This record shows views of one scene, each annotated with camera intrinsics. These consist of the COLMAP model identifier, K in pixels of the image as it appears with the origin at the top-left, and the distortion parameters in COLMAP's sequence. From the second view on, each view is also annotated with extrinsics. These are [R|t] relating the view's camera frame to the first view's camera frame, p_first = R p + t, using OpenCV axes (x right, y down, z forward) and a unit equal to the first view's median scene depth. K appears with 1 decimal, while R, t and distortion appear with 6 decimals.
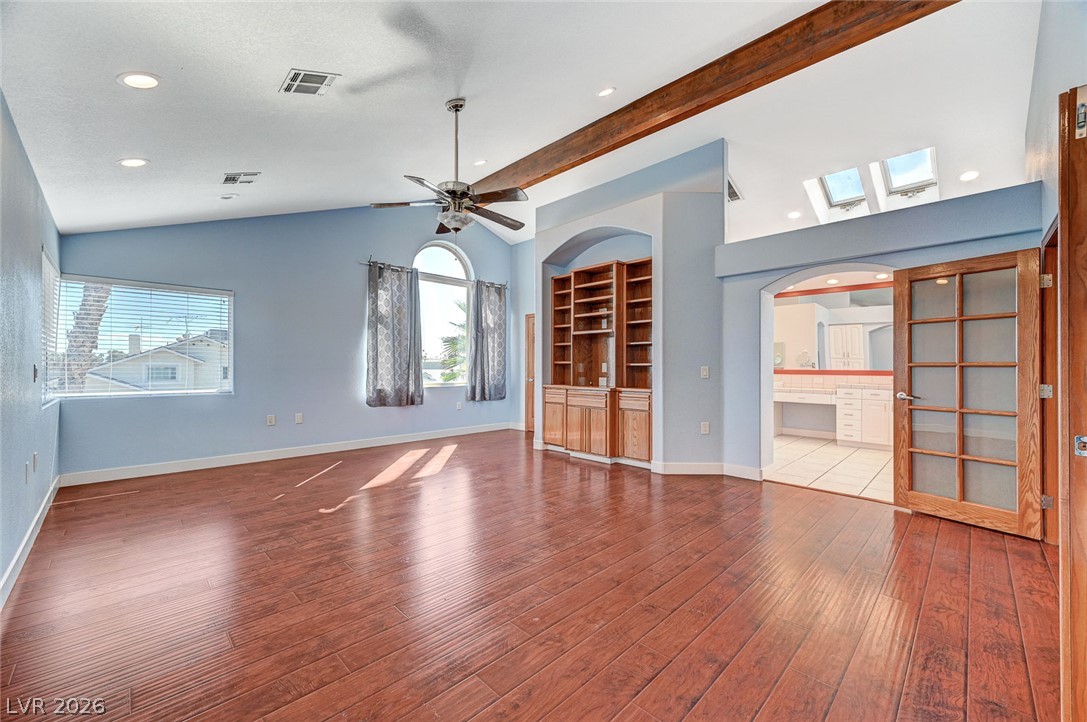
lens RADIAL K [[430.9, 0, 544.6], [0, 430.9, 365.2], [0, 0, 1]] dist [-0.000647, 0.002675]
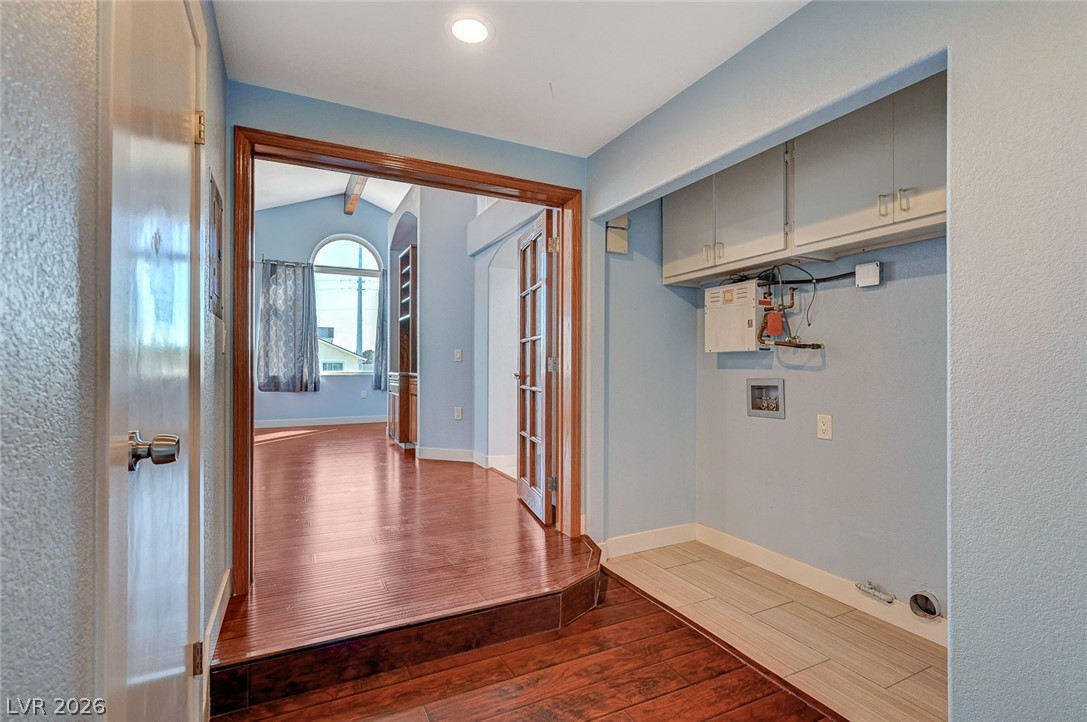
lens RADIAL K [[513.7, 0, 544.9], [0, 513.7, 364.2], [0, 0, 1]] dist [0.002156, 0.001662]
pose [[0.948333, -0.002781, -0.317264, 0.701302], [0.003443, 0.999993, 0.001526, 0.027032], [0.317257, -0.002540, 0.948336, -0.018709]]
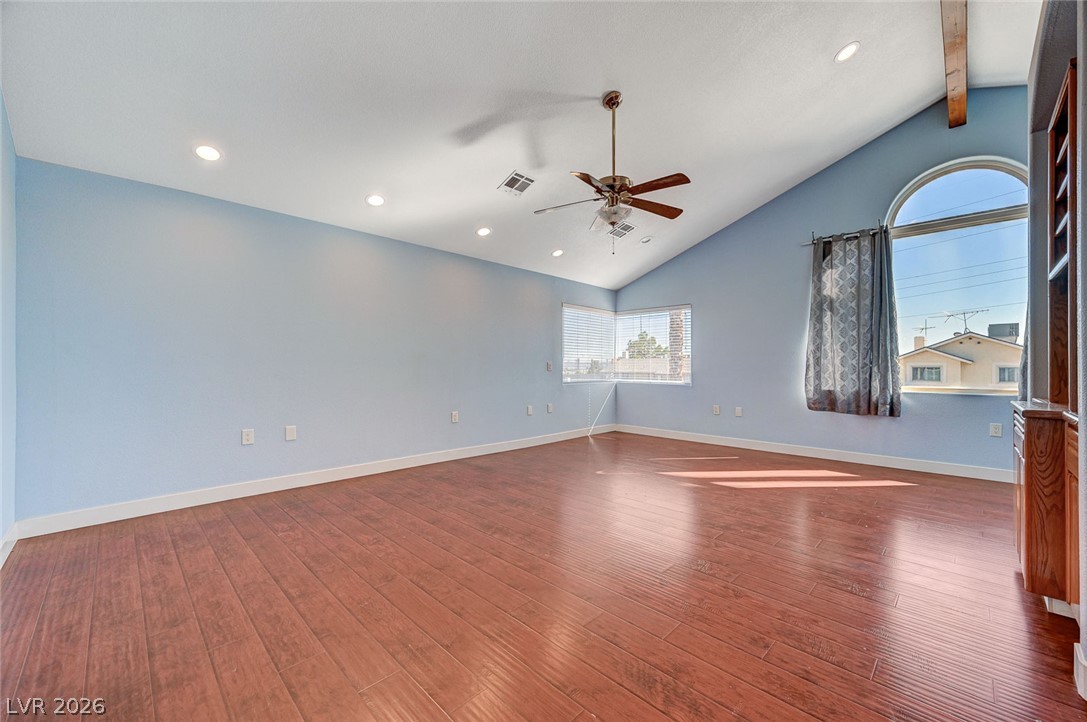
lens RADIAL K [[430.9, 0, 544.6], [0, 430.9, 365.2], [0, 0, 1]] dist [-0.000647, 0.002675]
pose [[0.001045, -0.006741, -0.999977, 0.449630], [0.003324, 0.999972, -0.006737, 0.012089], [0.999994, -0.003317, 0.001068, 0.470442]]
